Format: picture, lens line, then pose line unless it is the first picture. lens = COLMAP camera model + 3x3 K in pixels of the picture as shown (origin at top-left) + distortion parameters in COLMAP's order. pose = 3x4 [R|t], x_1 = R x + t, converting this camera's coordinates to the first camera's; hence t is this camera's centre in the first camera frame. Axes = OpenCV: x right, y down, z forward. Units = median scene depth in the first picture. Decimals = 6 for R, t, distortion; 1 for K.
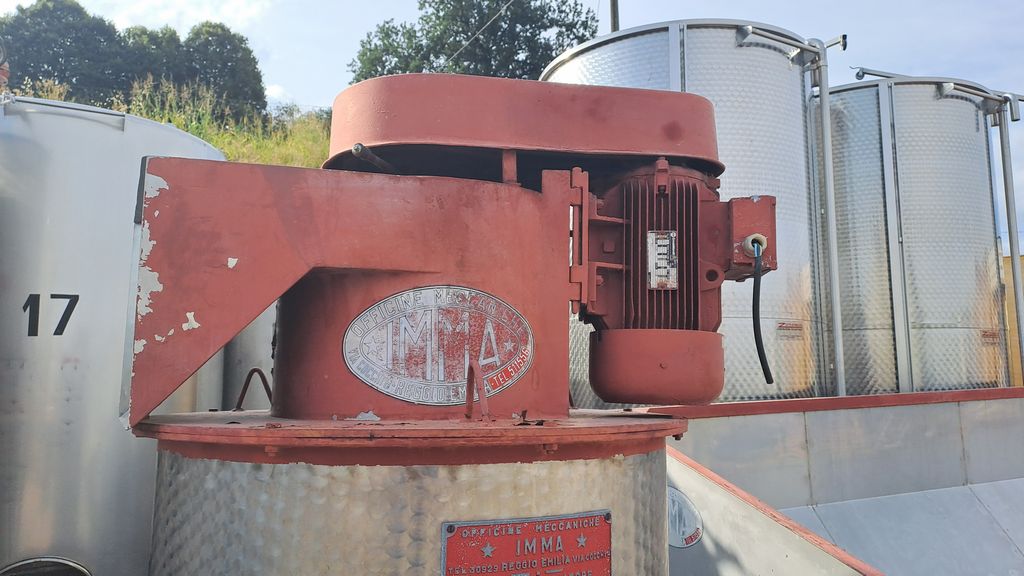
lens RADIAL K [[744.4, 0, 512.0], [0, 744.4, 288.0], [0, 0, 1]] dist [0.033431, -0.049287]
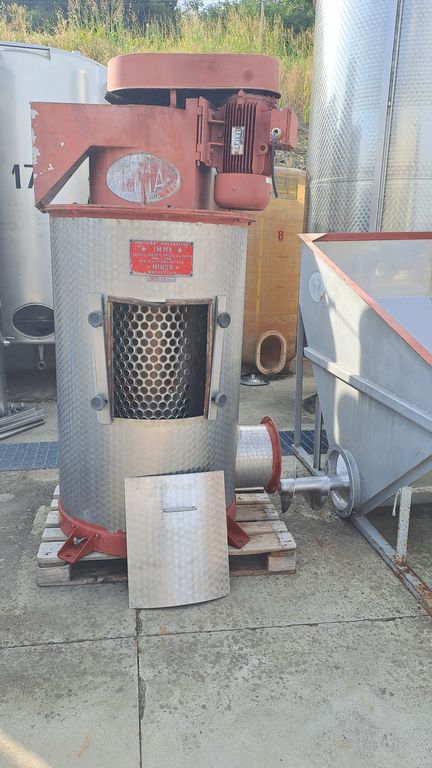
lens RADIAL K [[558.3, 0, 213.1], [0, 558.3, 404.8], [0, 0, 1]] dist [0.033431, -0.049287]
pose [[0.962494, 0.104678, -0.250296, 0.655122], [0.001656, 0.920284, 0.391247, 0.034585], [0.271298, -0.376987, 0.885595, -0.875960]]
